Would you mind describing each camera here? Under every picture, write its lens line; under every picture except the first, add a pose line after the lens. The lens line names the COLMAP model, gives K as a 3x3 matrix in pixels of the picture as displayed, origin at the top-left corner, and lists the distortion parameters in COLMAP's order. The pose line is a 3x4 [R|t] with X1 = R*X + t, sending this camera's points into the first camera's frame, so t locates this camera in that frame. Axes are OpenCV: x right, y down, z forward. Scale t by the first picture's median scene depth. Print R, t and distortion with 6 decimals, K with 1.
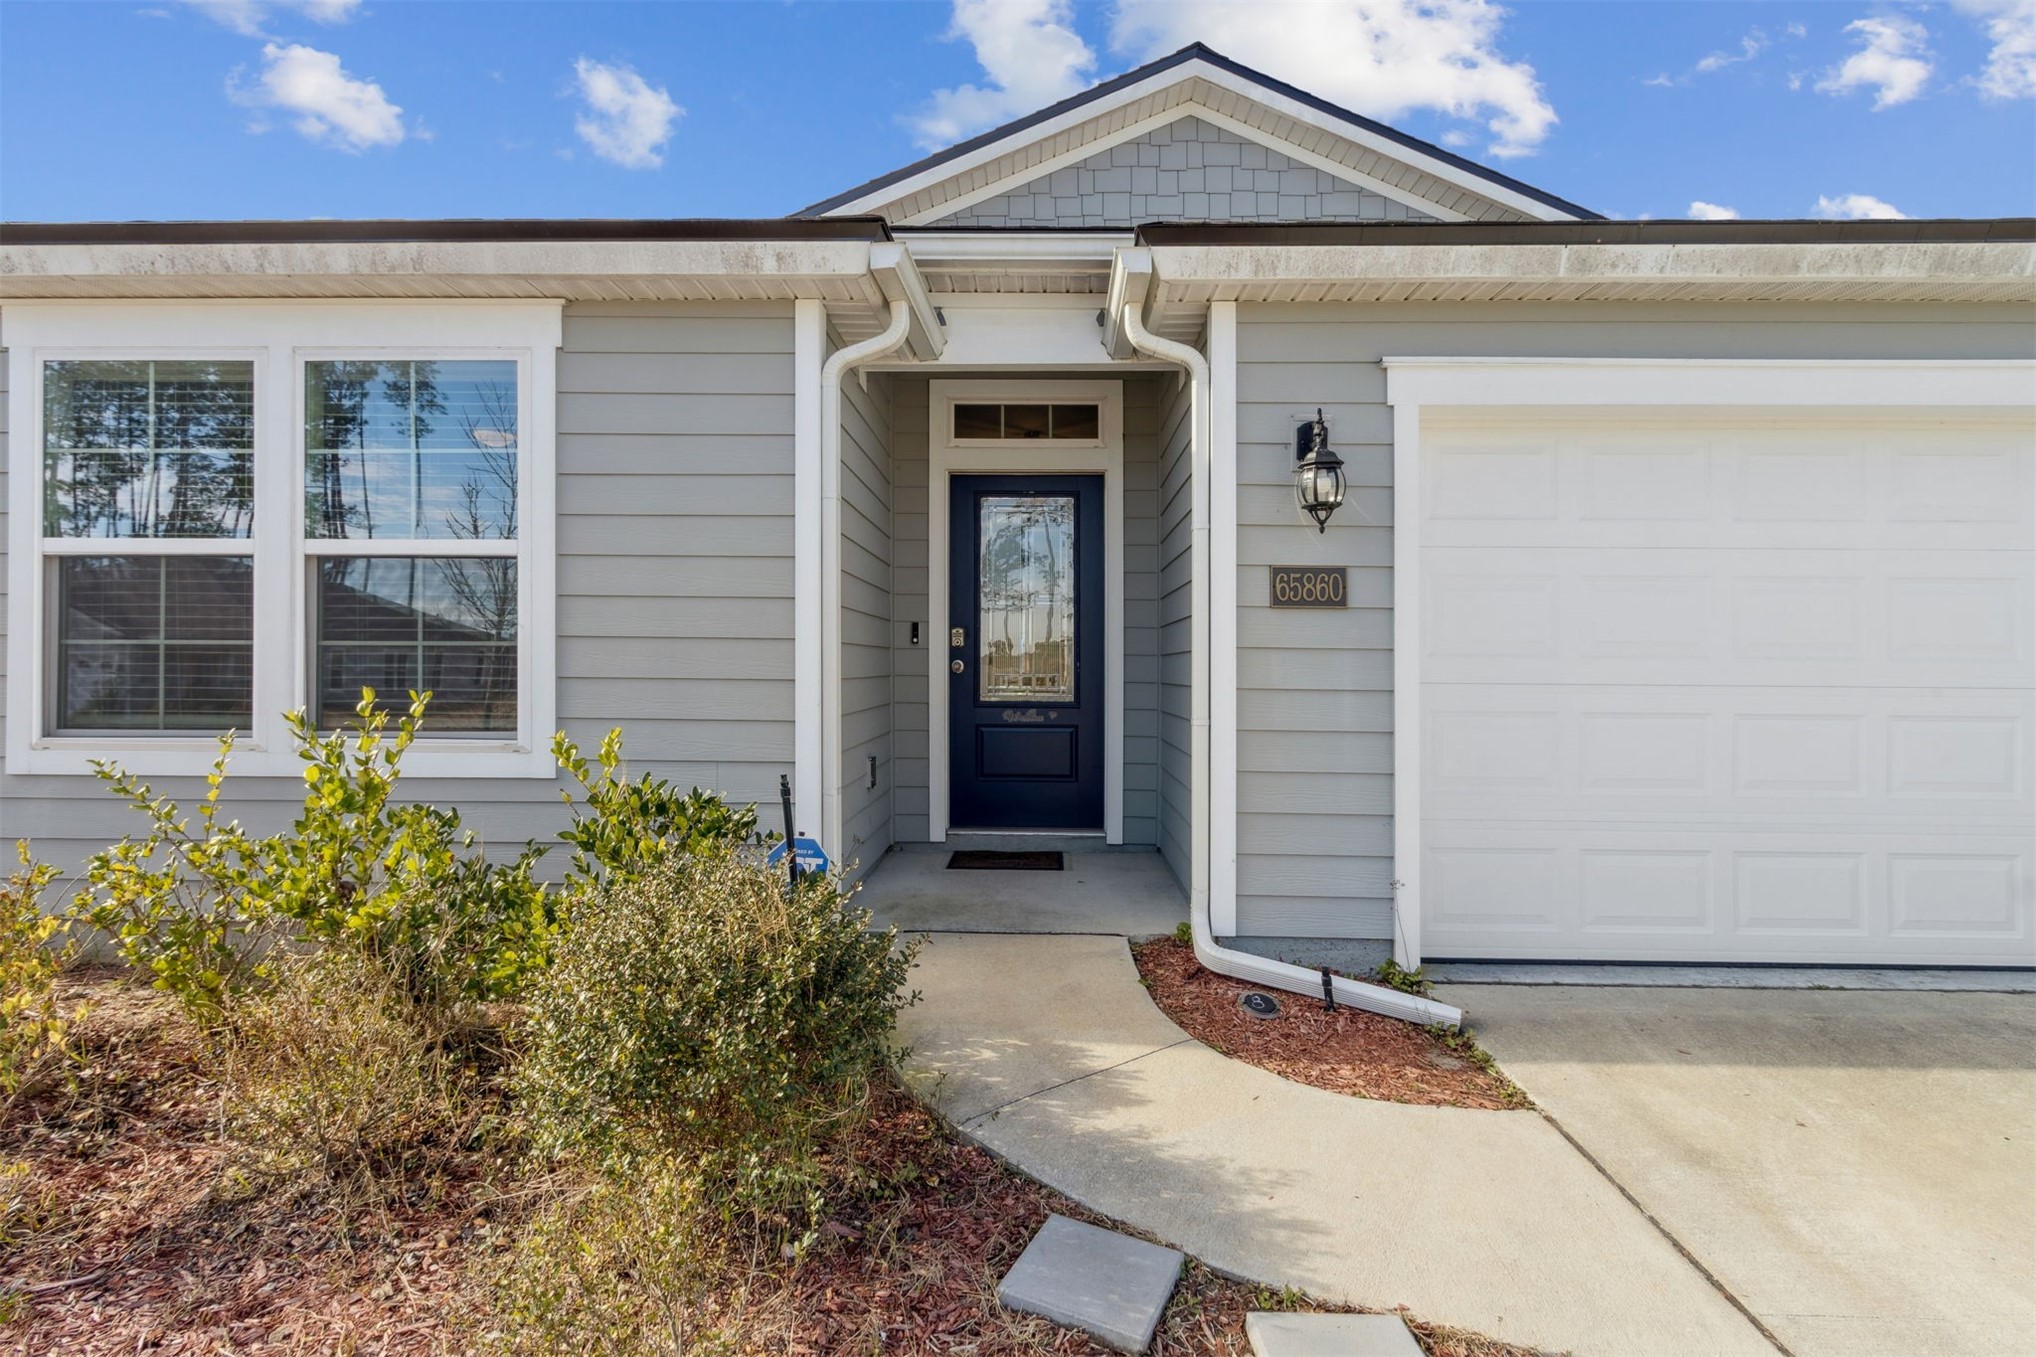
lens RADIAL K [[957.0, 0, 1038.7], [0, 957.0, 688.5], [0, 0, 1]] dist [0.002058, -0.000699]
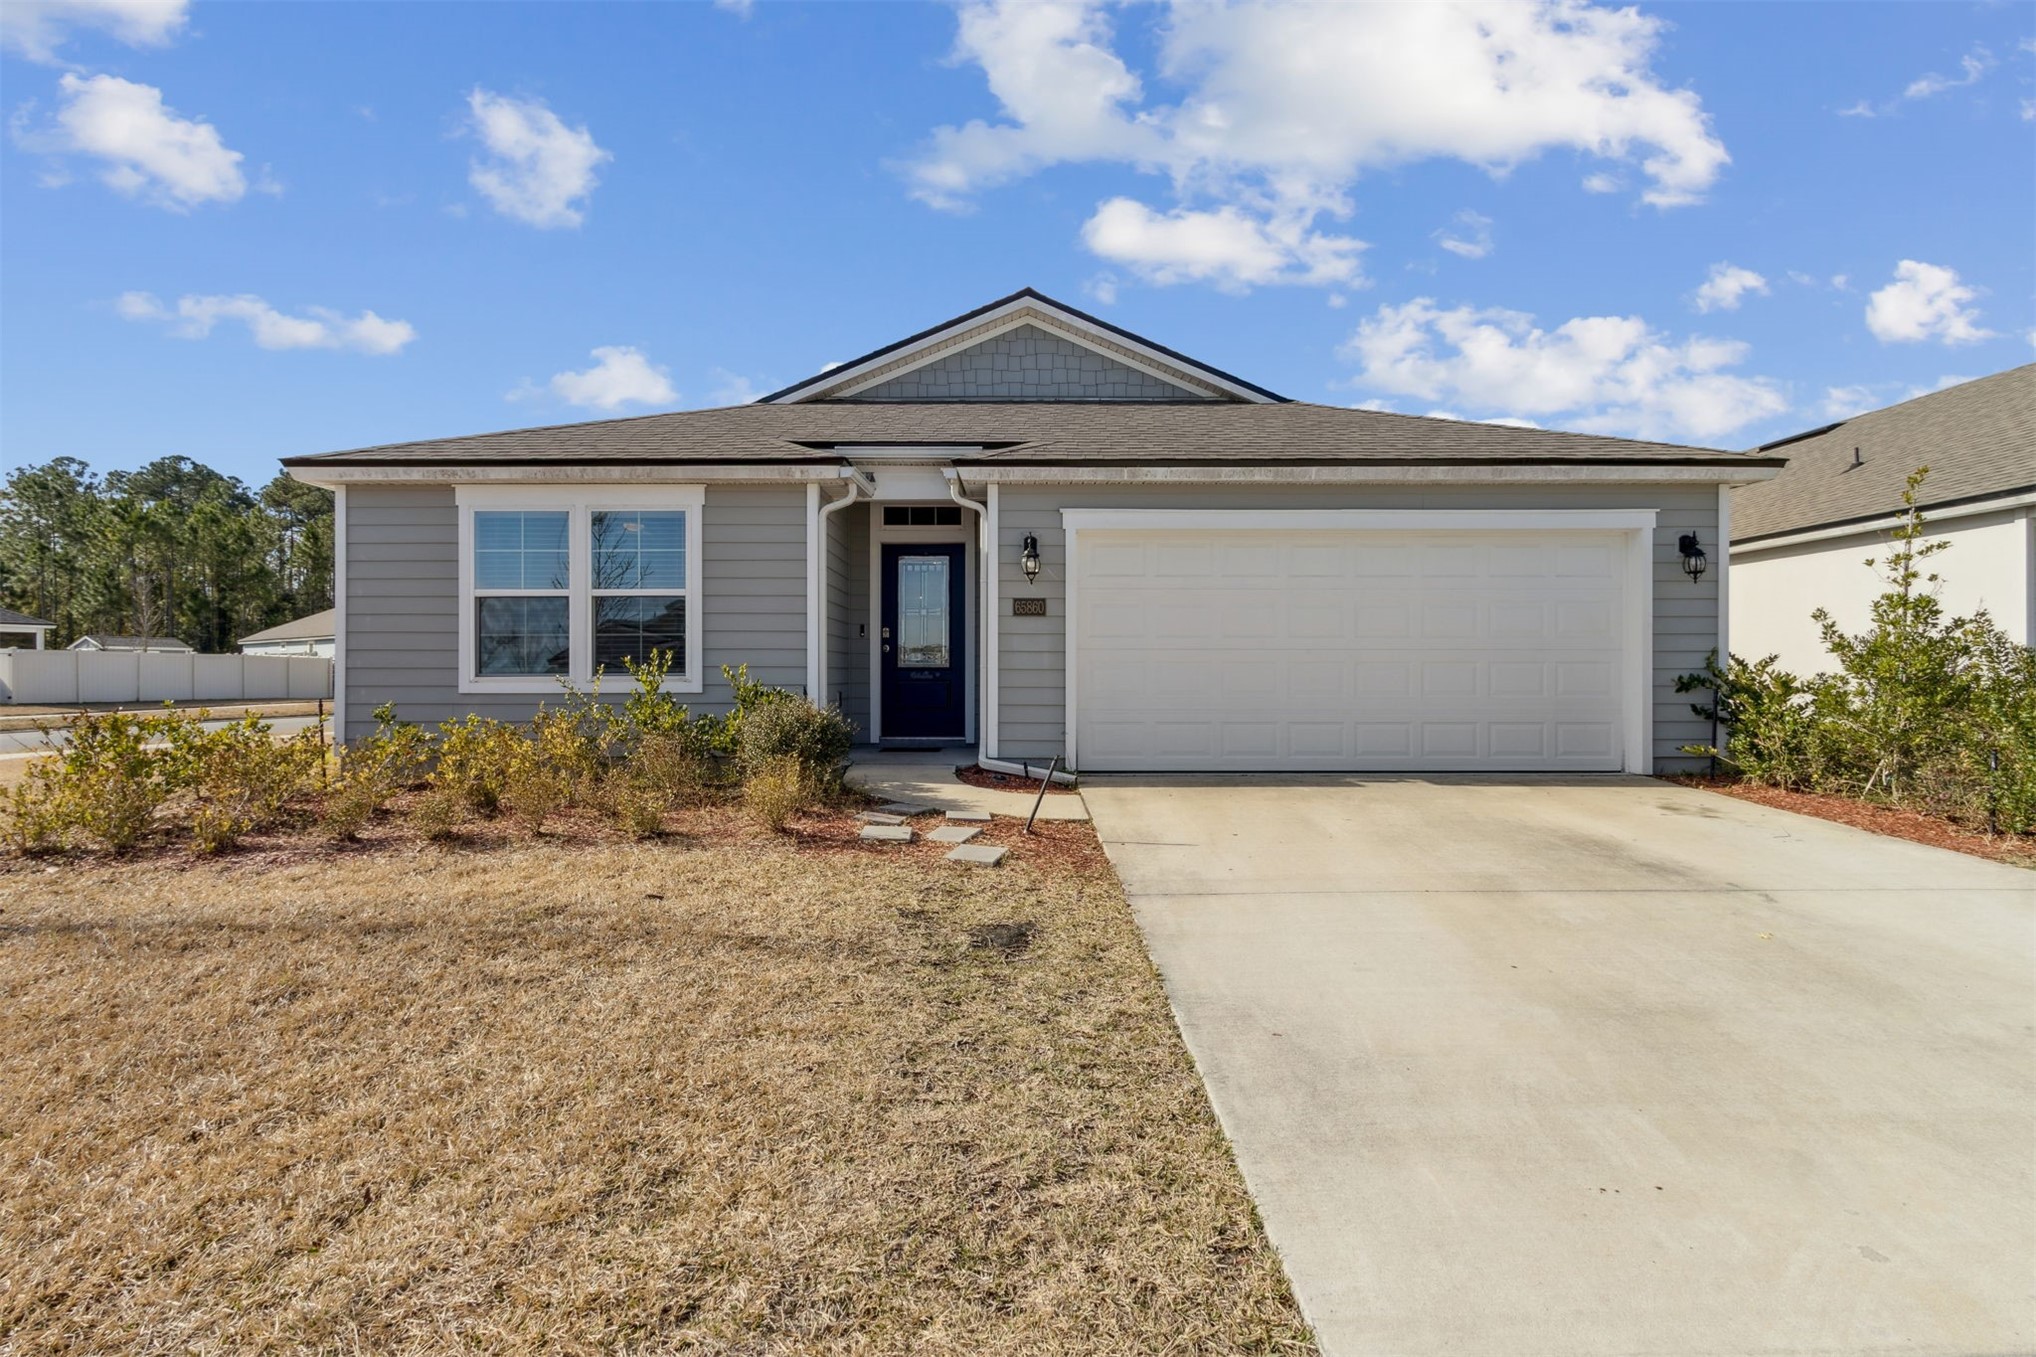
lens RADIAL K [[957.0, 0, 1004.3], [0, 957.0, 663.3], [0, 0, 1]] dist [0.002058, -0.000699]
pose [[0.999960, -0.007699, 0.004458, 0.202036], [0.007849, 0.999362, -0.034838, 0.106596], [-0.004187, 0.034872, 0.999383, -1.264667]]
